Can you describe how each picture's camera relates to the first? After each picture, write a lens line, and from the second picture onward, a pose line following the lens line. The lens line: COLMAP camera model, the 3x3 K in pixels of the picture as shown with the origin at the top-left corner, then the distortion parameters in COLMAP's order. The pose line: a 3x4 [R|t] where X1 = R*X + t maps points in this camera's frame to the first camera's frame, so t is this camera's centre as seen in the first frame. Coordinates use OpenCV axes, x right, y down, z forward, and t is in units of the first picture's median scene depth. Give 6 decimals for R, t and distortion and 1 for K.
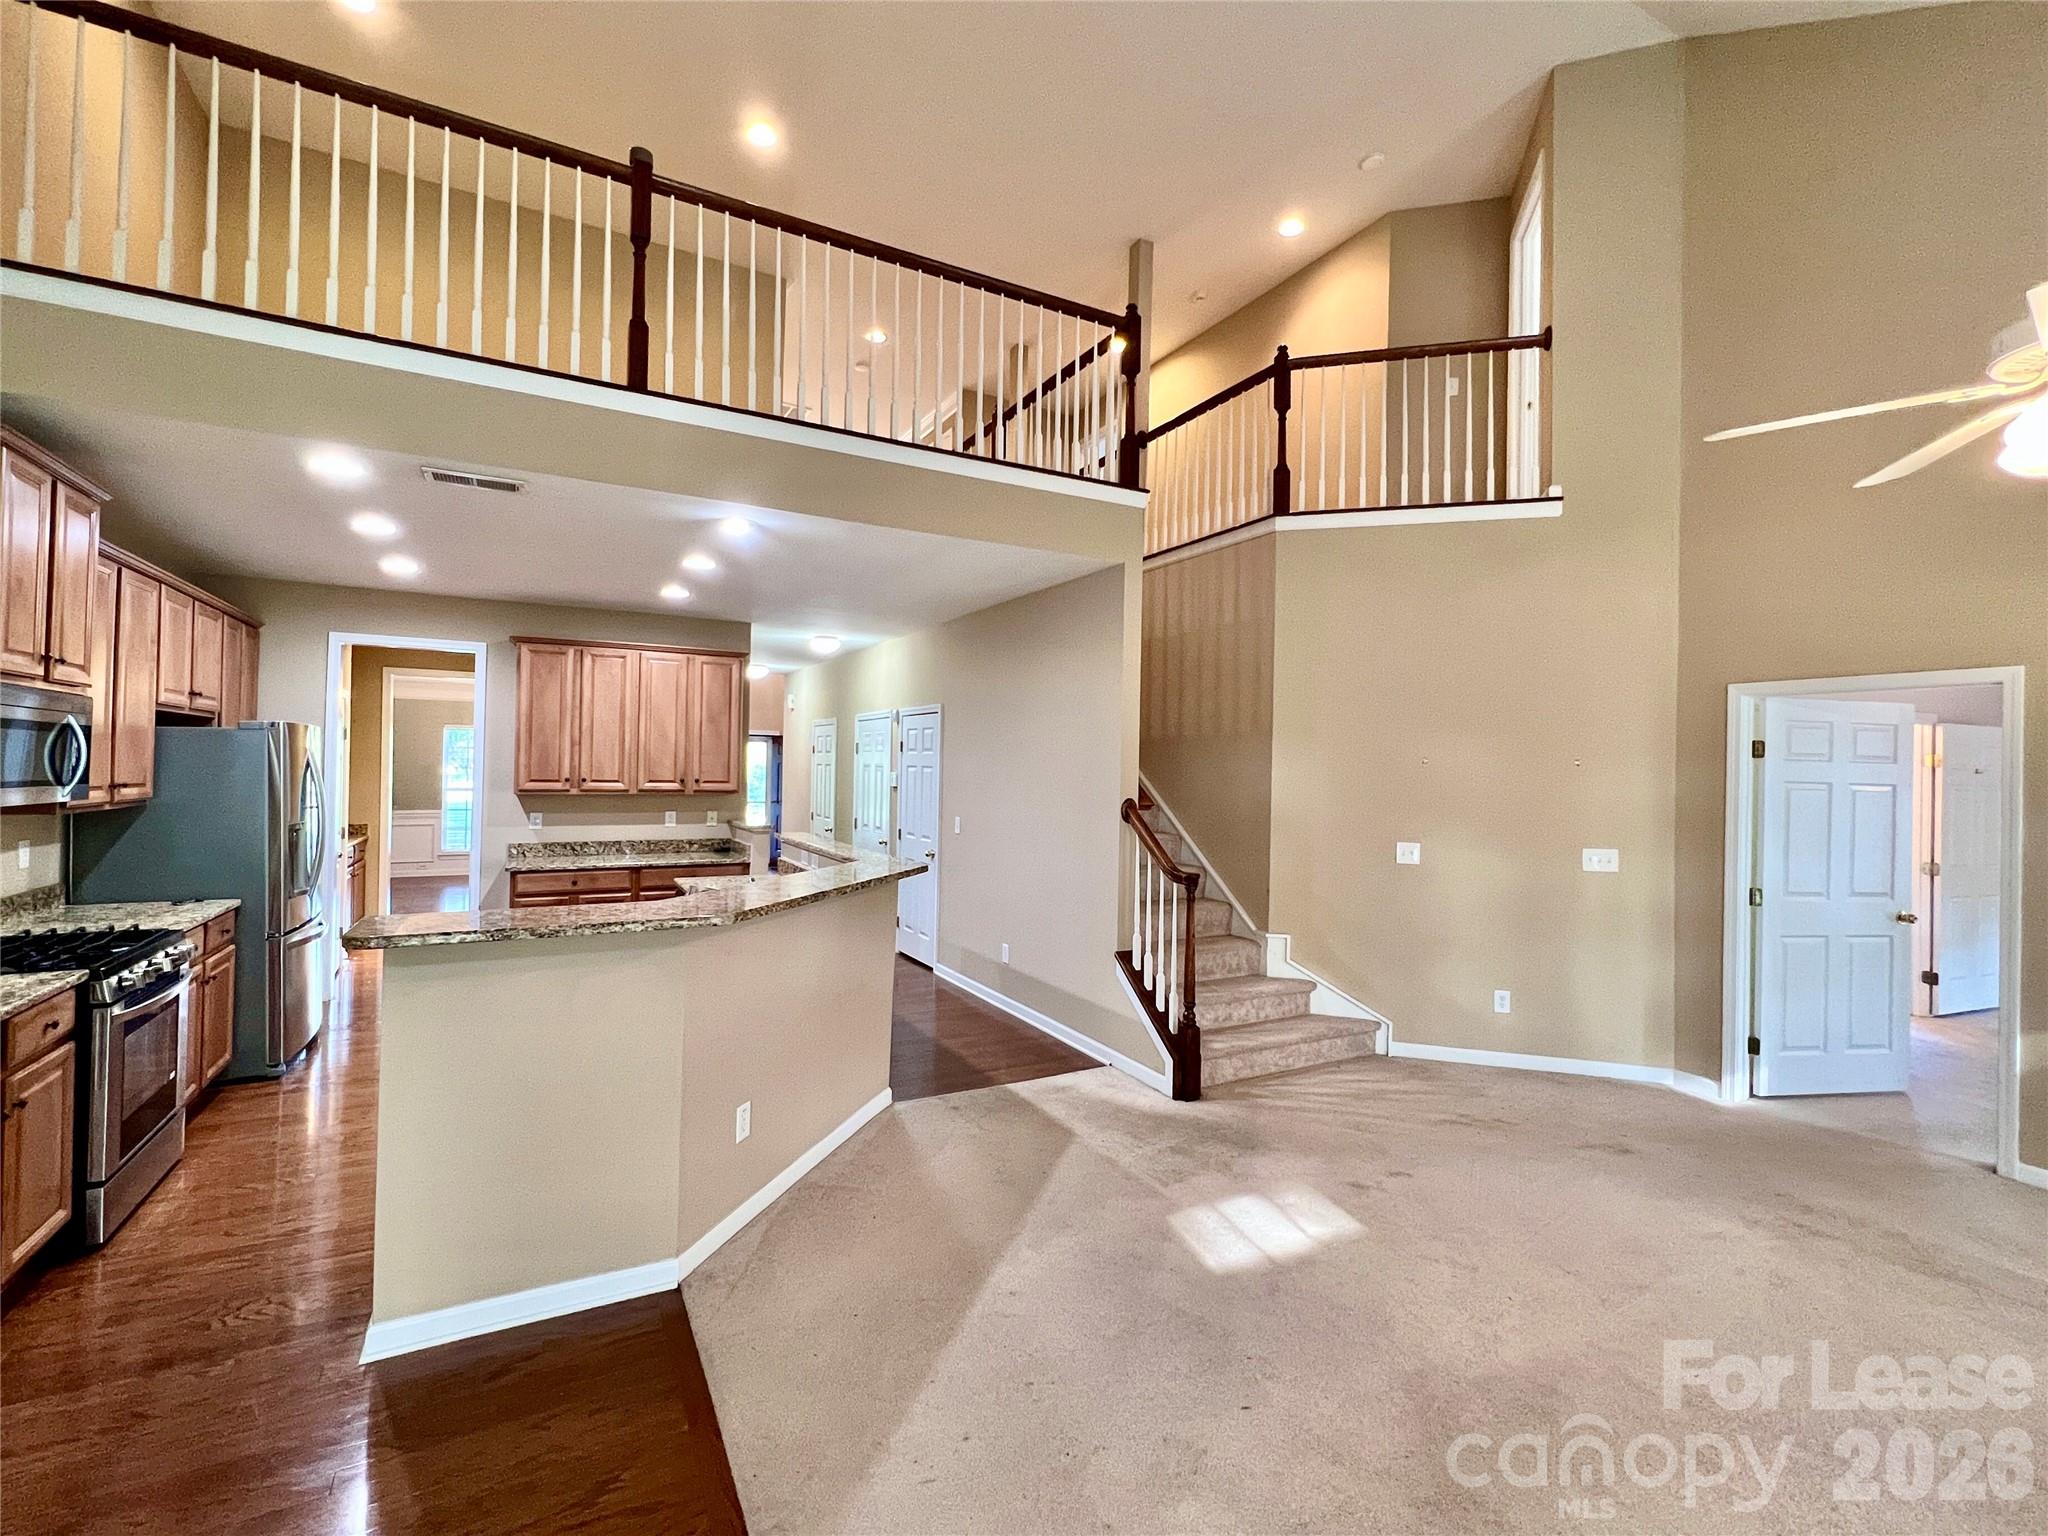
lens RADIAL K [[893.1, 0, 1024.0], [0, 893.1, 768.0], [0, 0, 1]] dist [0.000778, 0.000120]
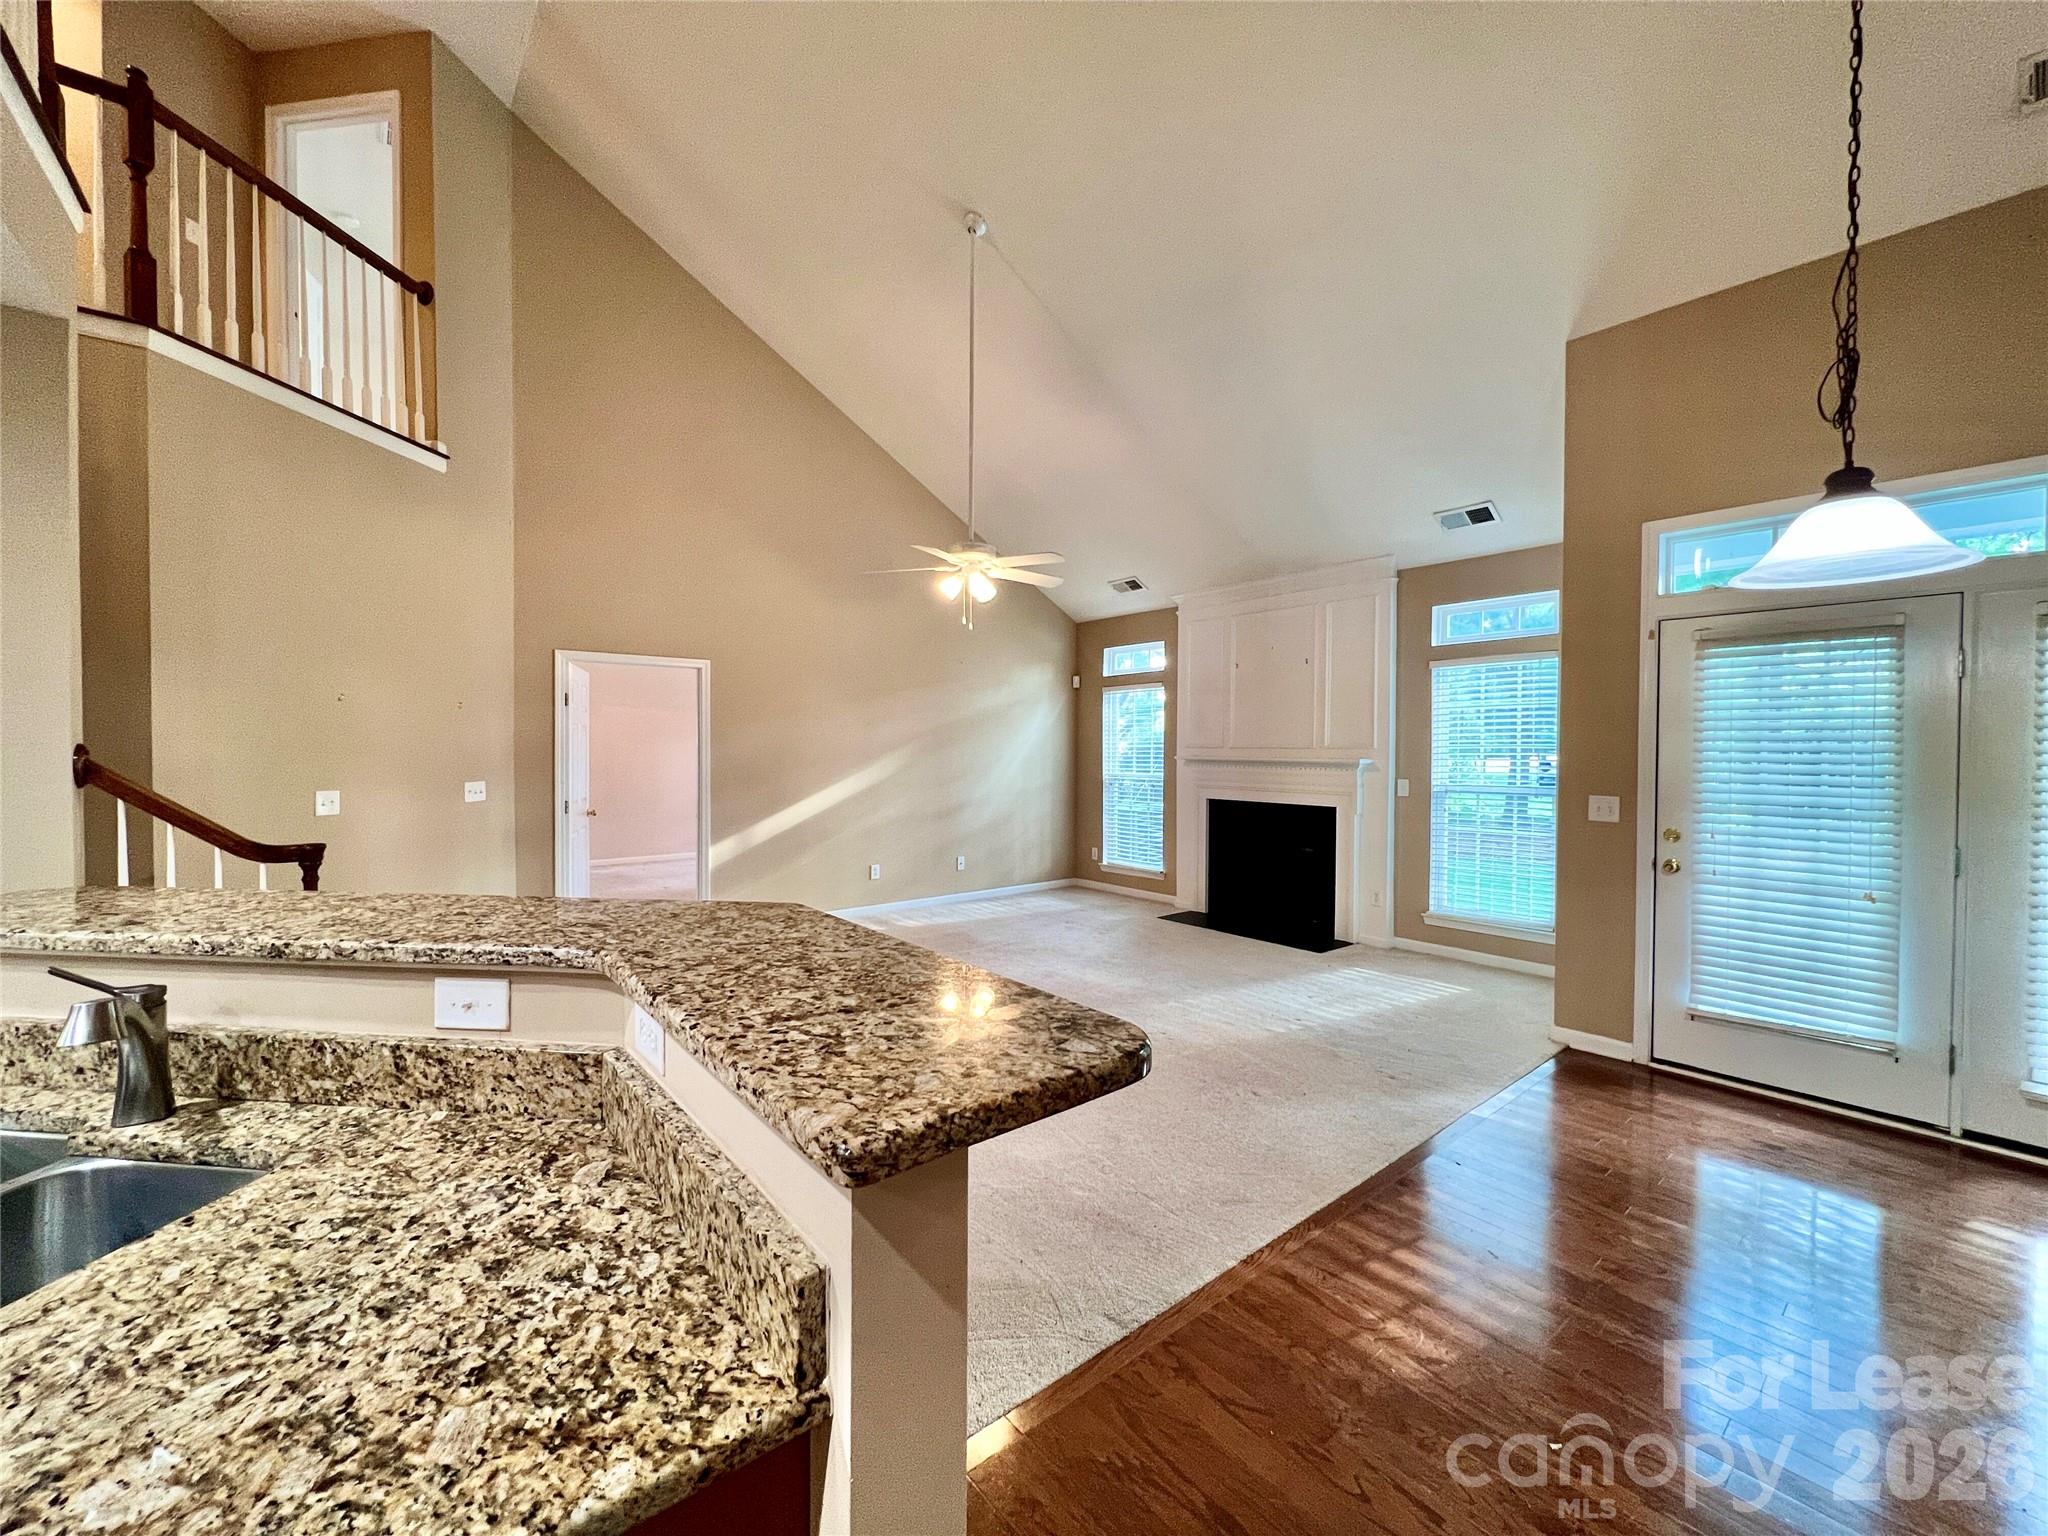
lens RADIAL K [[820.5, 0, 1022.0], [0, 820.5, 761.0], [0, 0, 1]] dist [-0.000134, -0.000322]
pose [[-0.184831, -0.035693, 0.982122, -0.400191], [-0.007057, 0.999363, 0.034991, 0.018042], [-0.982745, -0.000463, -0.184965, 0.401130]]
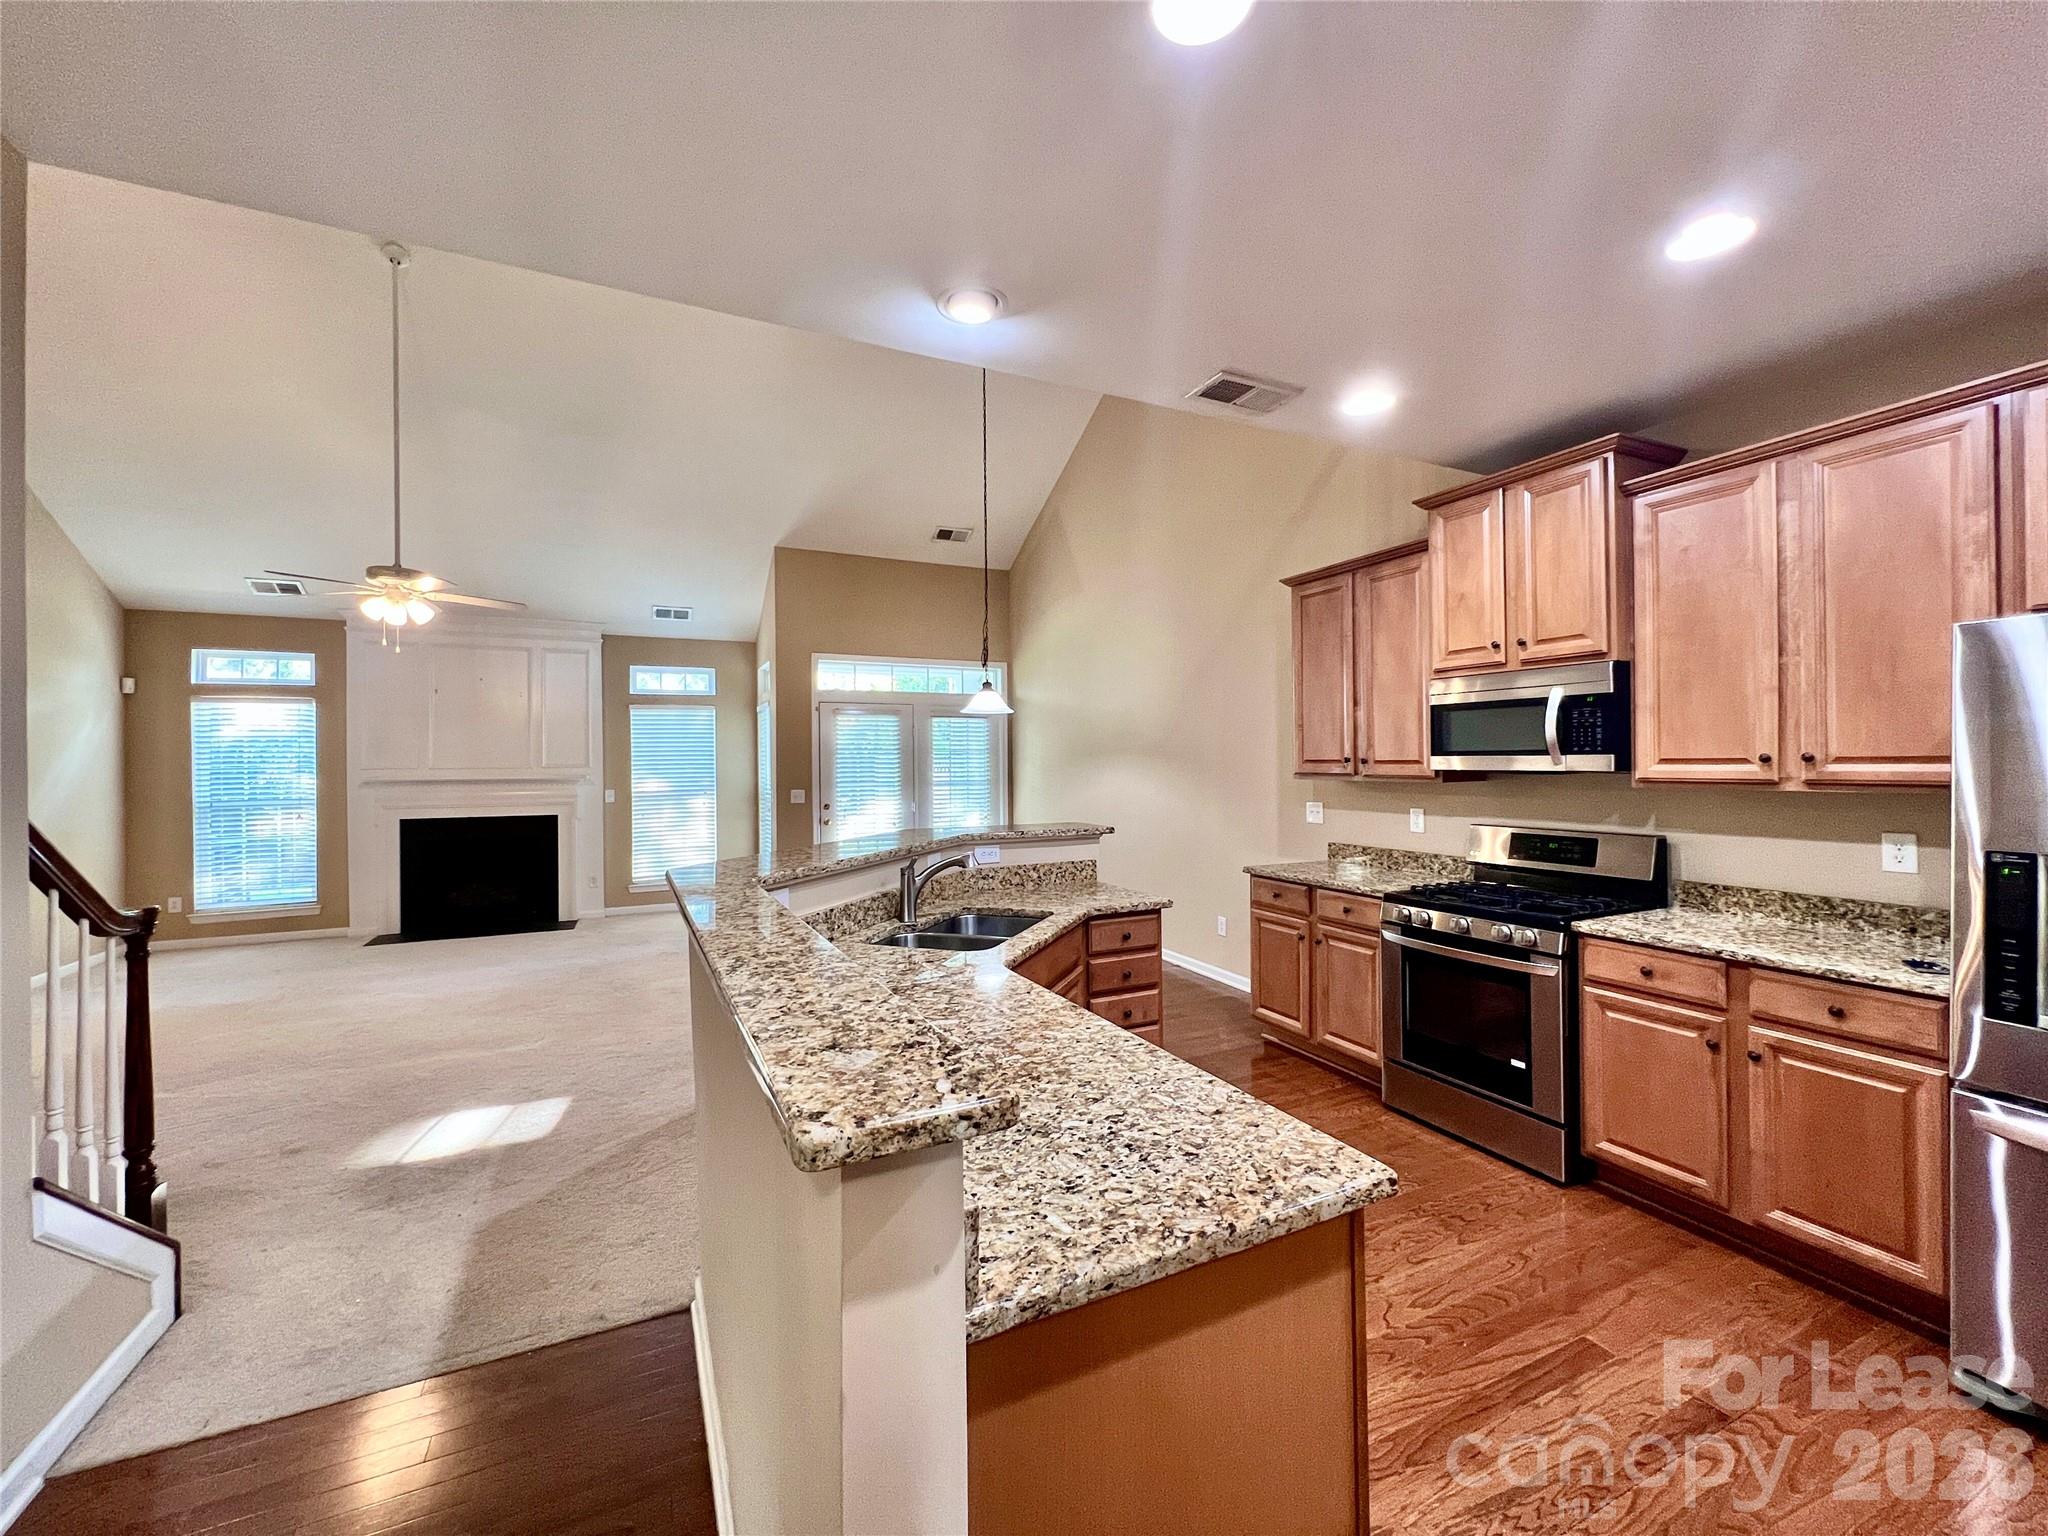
lens RADIAL K [[820.5, 0, 1022.0], [0, 820.5, 761.0], [0, 0, 1]] dist [-0.000134, -0.000322]
pose [[-0.998382, -0.010176, 0.055941, -0.263552], [-0.010195, 0.999948, -0.000045, 0.018030], [-0.055938, -0.000616, -0.998434, 1.045955]]
